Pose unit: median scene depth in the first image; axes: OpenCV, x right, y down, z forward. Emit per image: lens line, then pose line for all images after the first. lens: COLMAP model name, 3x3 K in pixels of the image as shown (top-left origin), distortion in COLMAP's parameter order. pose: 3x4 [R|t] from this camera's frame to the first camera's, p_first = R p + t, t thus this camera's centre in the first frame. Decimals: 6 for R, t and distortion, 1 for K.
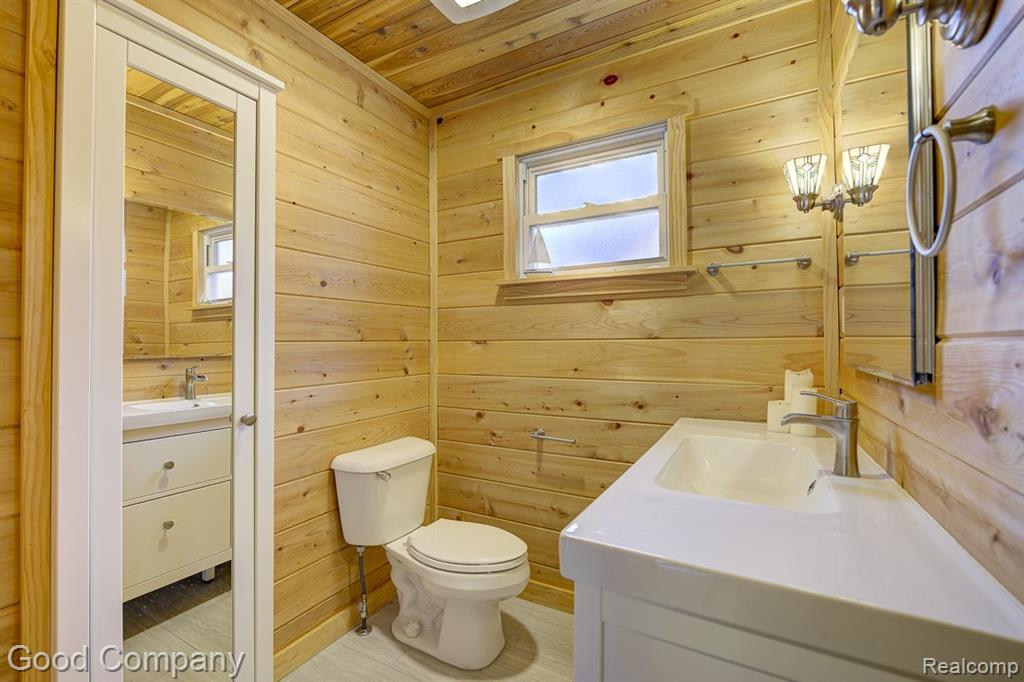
lens RADIAL K [[449.7, 0, 496.3], [0, 449.7, 339.6], [0, 0, 1]] dist [-0.003467, -0.000519]
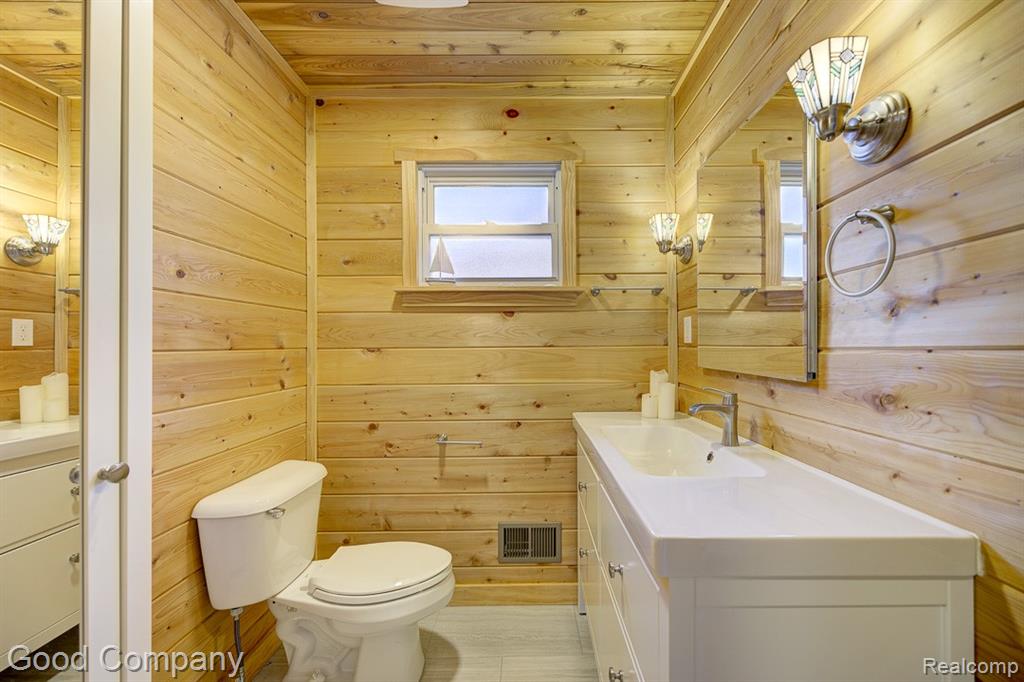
lens RADIAL K [[401.9, 0, 532.6], [0, 401.9, 345.1], [0, 0, 1]] dist [0.004933, -0.001274]
pose [[0.862491, 0.001017, 0.506072, -0.223734], [-0.001498, 0.999999, 0.000543, -0.006937], [-0.506071, -0.001226, 0.862491, 0.126190]]
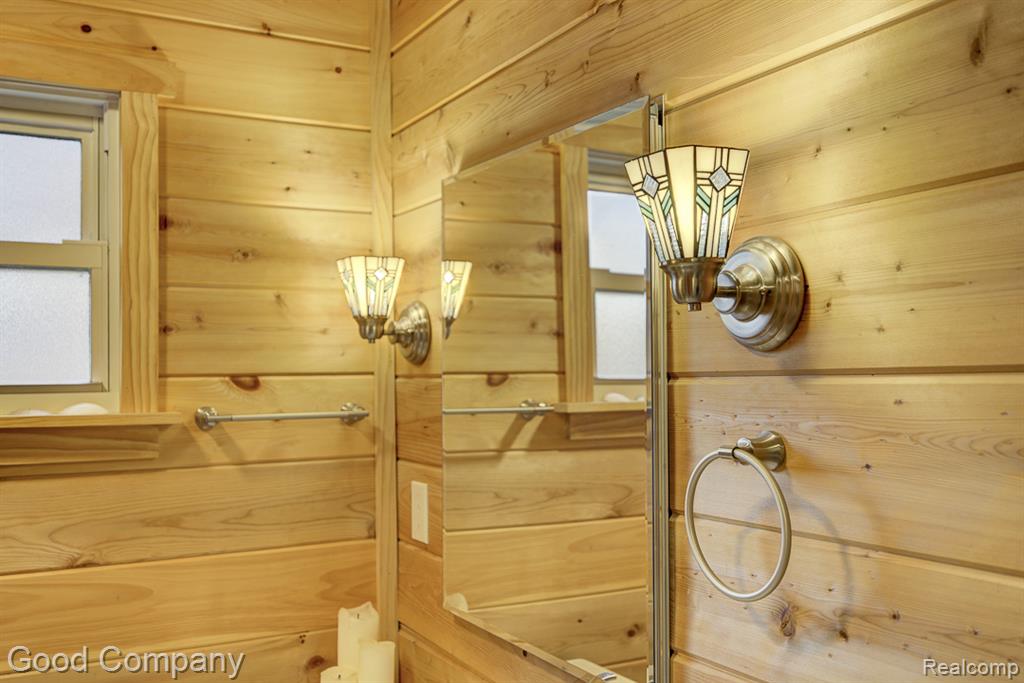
lens RADIAL K [[968.8, 0, 510.7], [0, 968.8, 341.7], [0, 0, 1]] dist [-0.009767, 0.000000]
pose [[0.521037, 0.023128, 0.853220, -0.261727], [0.000273, 0.999628, -0.027263, -0.207194], [-0.853534, 0.014438, 0.520837, 0.139235]]
